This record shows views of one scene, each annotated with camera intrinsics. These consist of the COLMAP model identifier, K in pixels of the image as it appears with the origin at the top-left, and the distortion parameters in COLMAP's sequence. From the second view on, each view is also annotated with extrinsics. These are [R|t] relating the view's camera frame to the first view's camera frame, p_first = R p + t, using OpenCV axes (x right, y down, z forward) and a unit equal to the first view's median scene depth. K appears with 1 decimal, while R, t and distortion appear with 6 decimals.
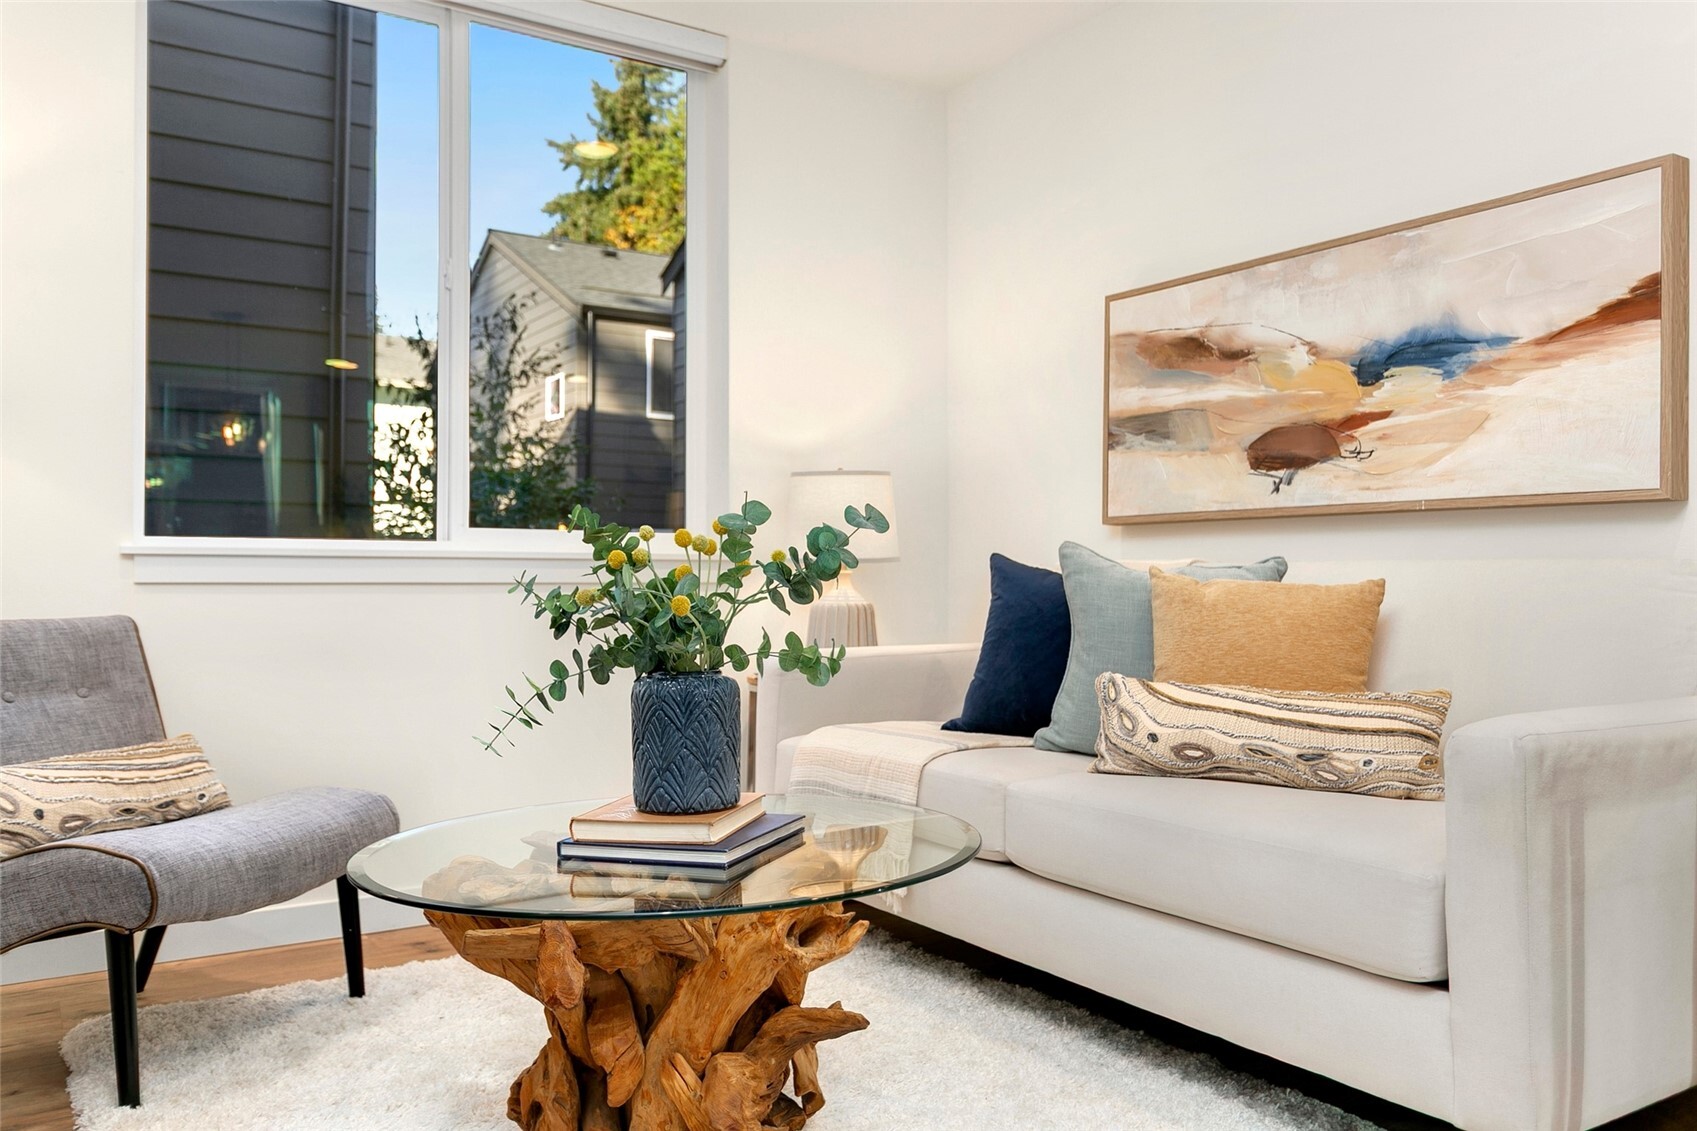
lens RADIAL K [[1324.3, 0, 848.5], [0, 1324.3, 565.5], [0, 0, 1]] dist [0.007173, -0.000604]
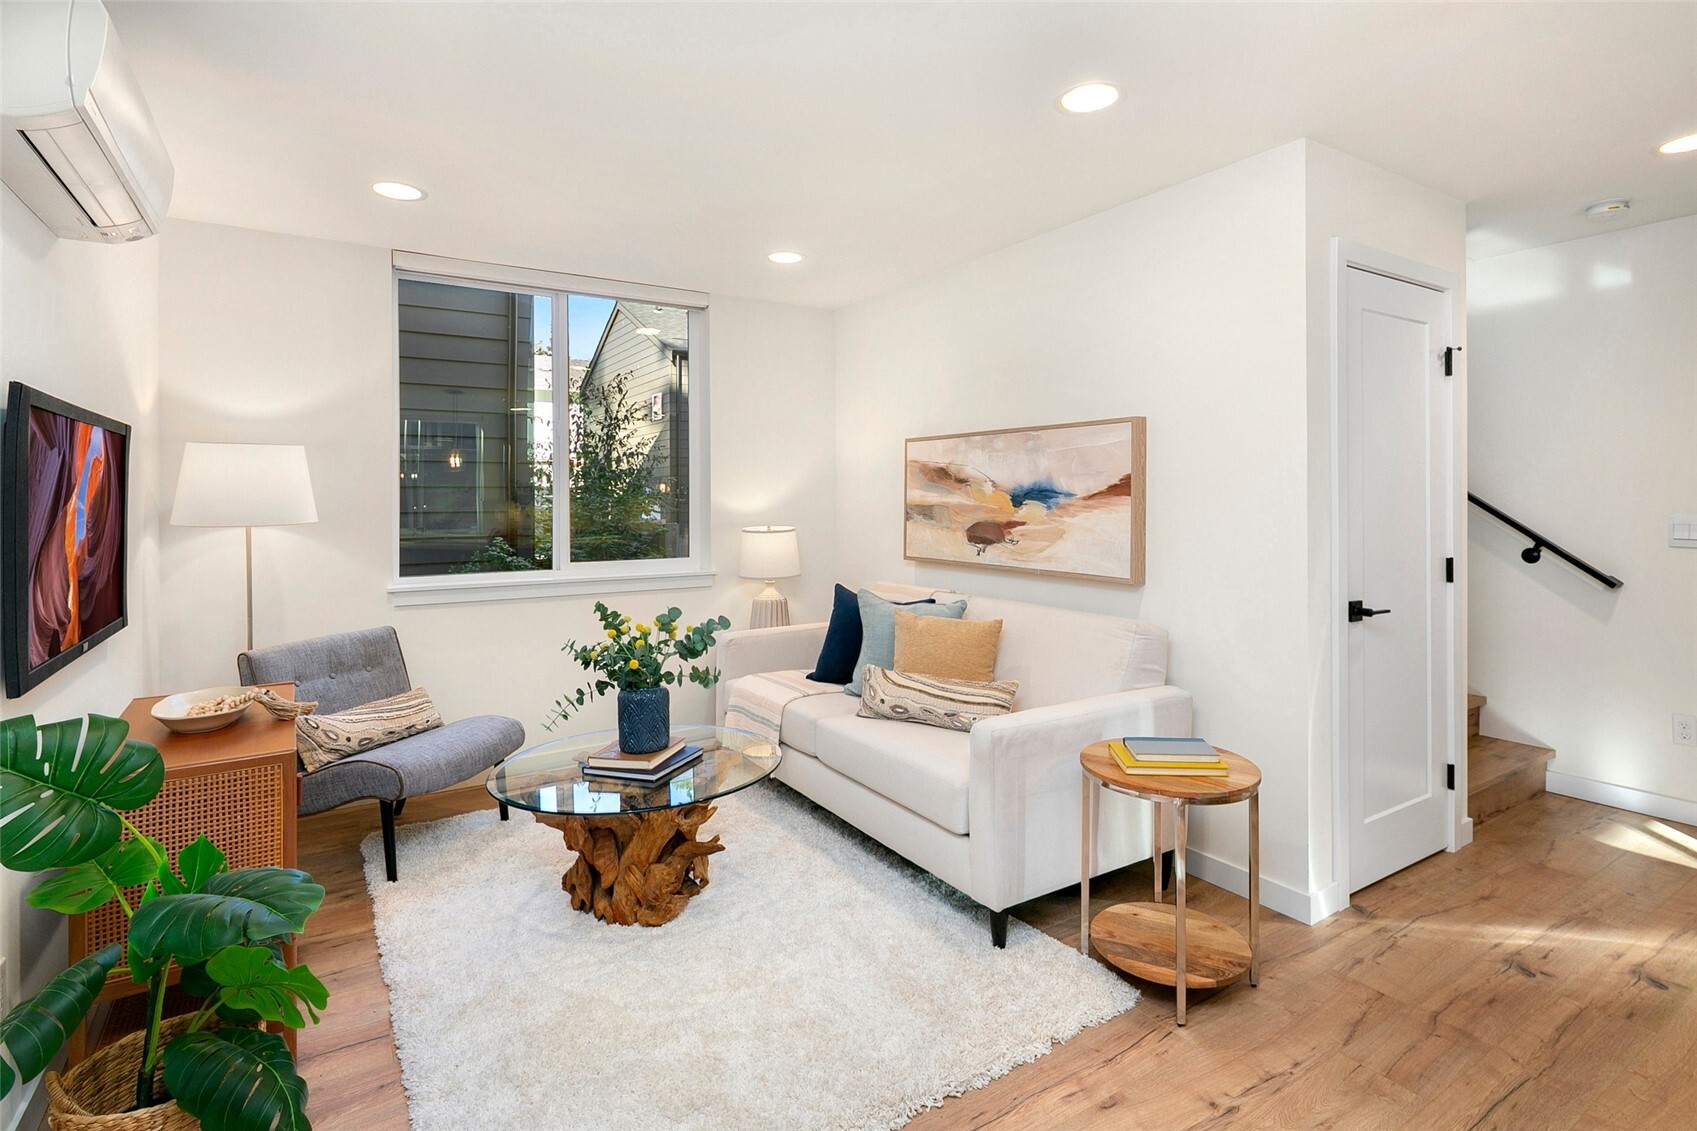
lens RADIAL K [[848.0, 0, 849.2], [0, 848.0, 500.5], [0, 0, 1]] dist [0.000561, 0.000204]
pose [[0.999950, -0.003612, -0.009281, 0.177767], [0.003732, 0.999910, 0.012861, -0.186578], [0.009234, -0.012895, 0.999874, -0.298256]]
